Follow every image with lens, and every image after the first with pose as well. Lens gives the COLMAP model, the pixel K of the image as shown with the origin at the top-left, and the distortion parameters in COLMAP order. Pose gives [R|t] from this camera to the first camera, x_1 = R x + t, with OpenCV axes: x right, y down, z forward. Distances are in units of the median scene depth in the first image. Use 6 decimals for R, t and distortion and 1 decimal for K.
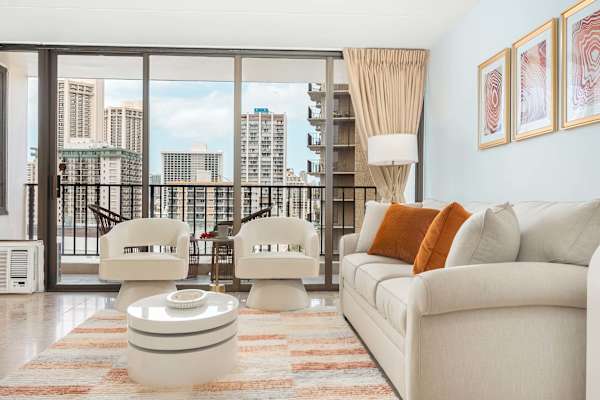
lens RADIAL K [[514.7, 0, 300.0], [0, 514.7, 200.0], [0, 0, 1]] dist [0.003135, -0.001032]
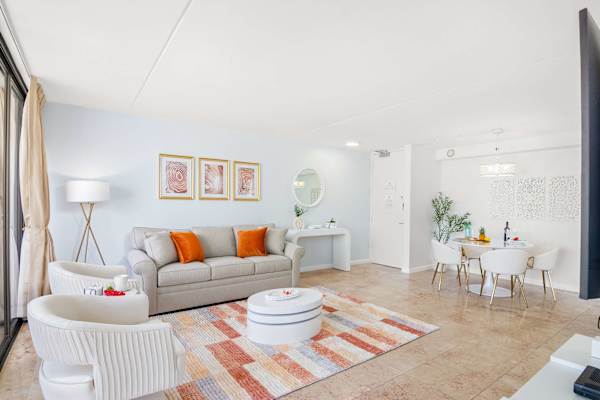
lens RADIAL K [[309.2, 0, 301.1], [0, 309.2, 206.4], [0, 0, 1]] dist [-0.023691, -0.000955]
pose [[-0.531609, -0.019902, 0.846756, -1.043818], [-0.015271, 0.999787, 0.013911, -0.113364], [-0.846852, -0.005536, -0.531799, 1.394069]]
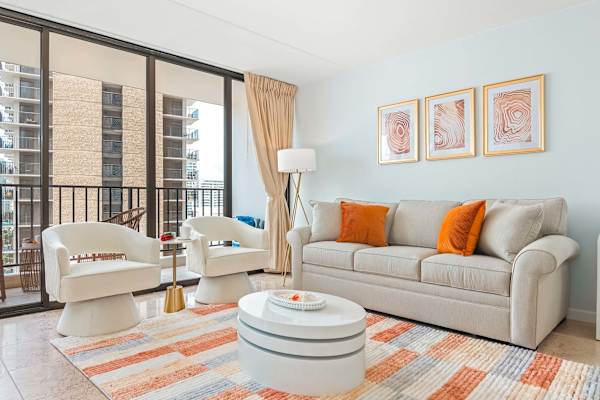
lens RADIAL K [[382.9, 0, 300.0], [0, 382.9, 200.0], [0, 0, 1]] dist [-0.001120, -0.002823]
pose [[0.746096, -0.008280, 0.665787, -0.651603], [0.007376, 0.999964, 0.004170, -0.003458], [-0.665798, 0.001800, 0.746130, 0.408617]]
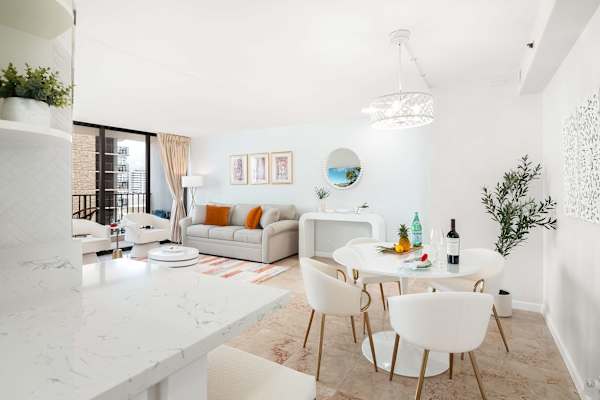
lens RADIAL K [[309.4, 0, 298.2], [0, 309.4, 188.4], [0, 0, 1]] dist [-0.000221, -0.000107]
pose [[0.563565, -0.012458, 0.825977, -1.045438], [0.006886, 0.999922, 0.010383, -0.109708], [-0.826043, -0.000163, 0.563608, -0.348298]]
